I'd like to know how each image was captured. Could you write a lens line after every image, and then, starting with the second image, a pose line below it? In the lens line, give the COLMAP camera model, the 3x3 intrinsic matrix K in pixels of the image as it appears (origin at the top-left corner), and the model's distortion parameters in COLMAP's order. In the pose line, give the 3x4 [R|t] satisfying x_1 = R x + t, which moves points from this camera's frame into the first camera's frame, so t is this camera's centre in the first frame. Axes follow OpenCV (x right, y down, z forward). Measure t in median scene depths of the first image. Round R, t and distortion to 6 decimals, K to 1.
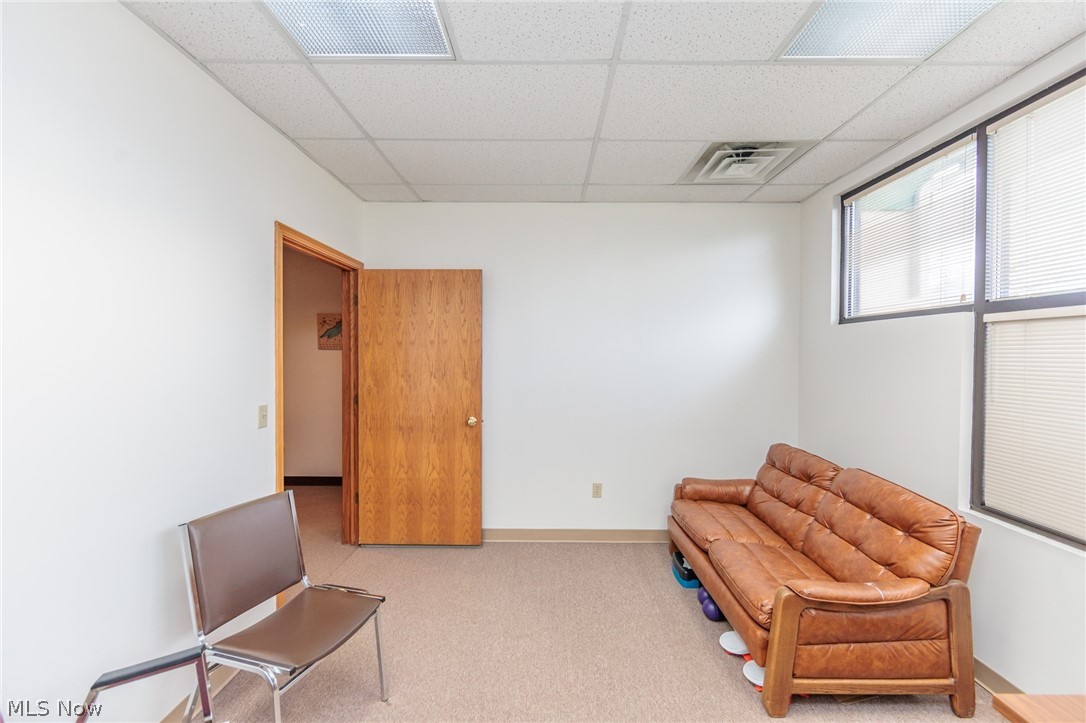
lens RADIAL K [[424.4, 0, 545.1], [0, 424.4, 357.3], [0, 0, 1]] dist [-0.001979, 0.000010]
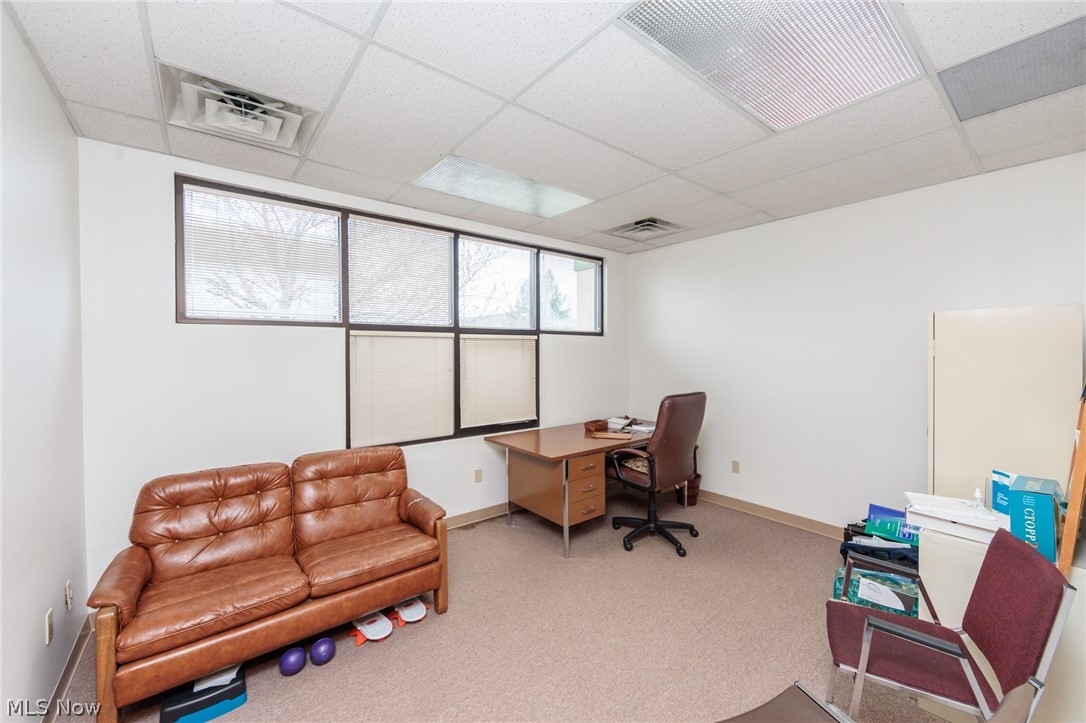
lens RADIAL K [[424.4, 0, 545.1], [0, 424.4, 357.3], [0, 0, 1]] dist [-0.001979, 0.000010]
pose [[-0.626895, 0.005600, 0.779083, -0.621043], [0.023931, 0.999641, 0.012071, 0.000413], [-0.778736, 0.026211, -0.626804, 1.295117]]
